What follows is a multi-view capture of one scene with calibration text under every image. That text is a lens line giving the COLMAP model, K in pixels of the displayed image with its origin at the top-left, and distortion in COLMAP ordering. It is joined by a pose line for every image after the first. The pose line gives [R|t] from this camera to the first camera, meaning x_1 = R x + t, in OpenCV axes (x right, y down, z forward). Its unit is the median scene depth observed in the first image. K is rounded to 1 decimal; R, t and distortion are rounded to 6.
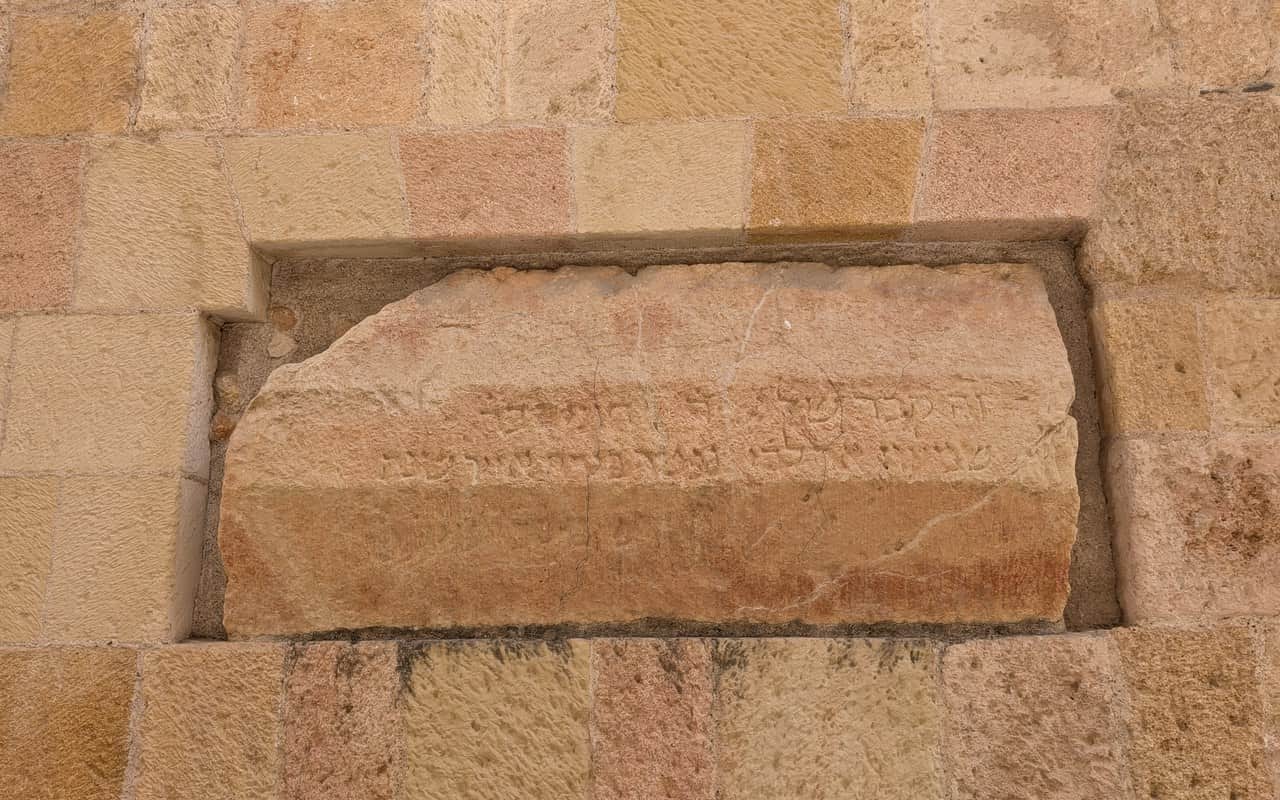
lens RADIAL K [[912.5, 0, 634.0], [0, 912.5, 406.4], [0, 0, 1]] dist [0.089267, -0.155196]
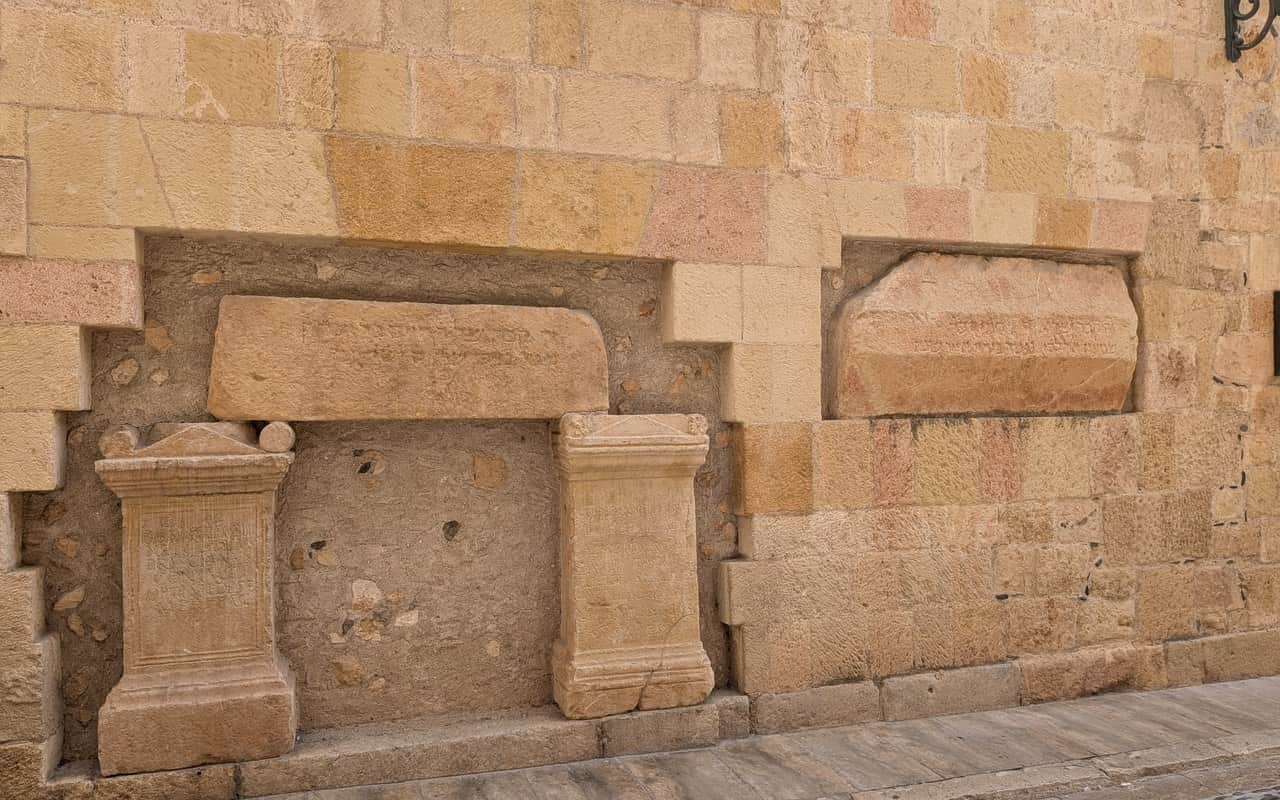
lens RADIAL K [[912.5, 0, 634.0], [0, 912.5, 406.4], [0, 0, 1]] dist [0.089267, -0.155196]
pose [[0.925217, -0.000249, 0.379439, -1.804685], [-0.076362, 0.979418, 0.186842, -0.164383], [-0.371676, -0.201844, 0.906154, -0.869134]]
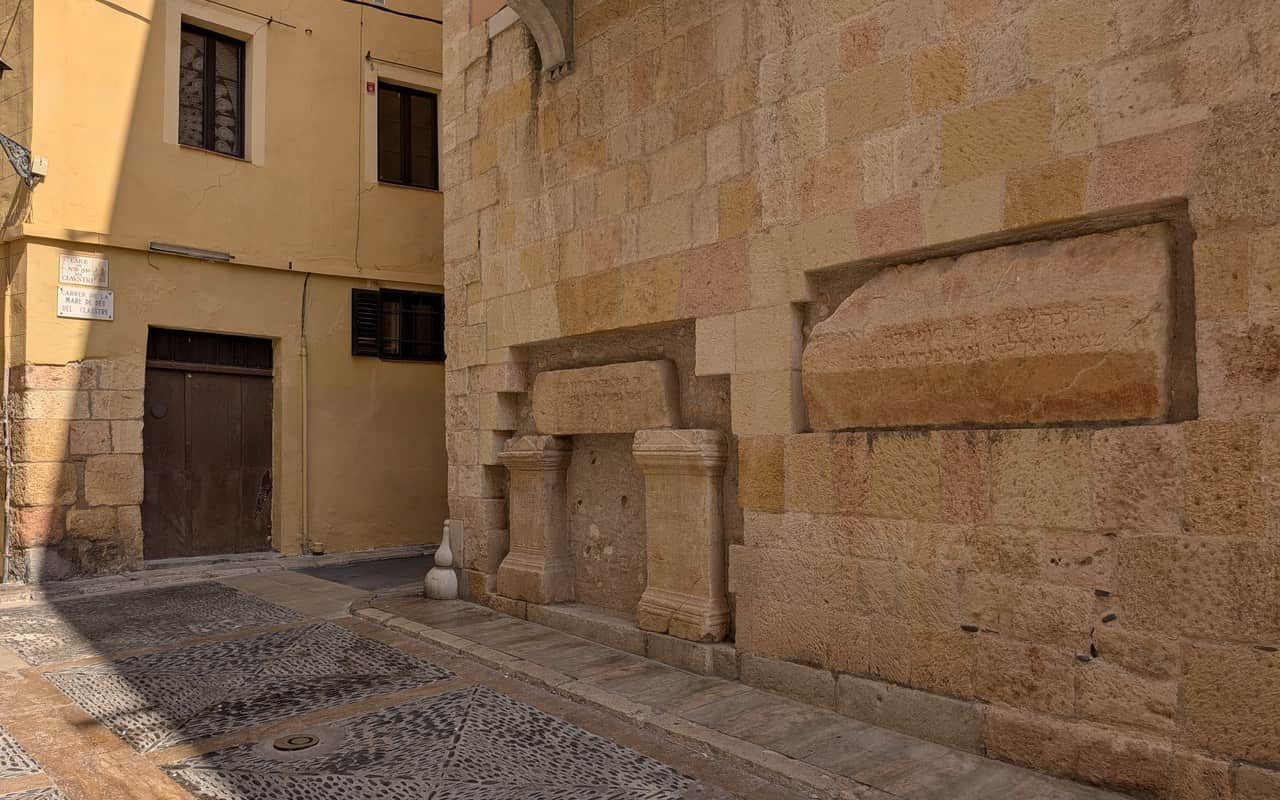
lens RADIAL K [[912.5, 0, 634.0], [0, 912.5, 406.4], [0, 0, 1]] dist [0.089267, -0.155196]
pose [[0.674041, -0.030777, -0.738052, 1.128268], [0.163363, 0.980603, 0.108303, -0.179049], [0.720403, -0.193572, 0.665995, -1.061511]]
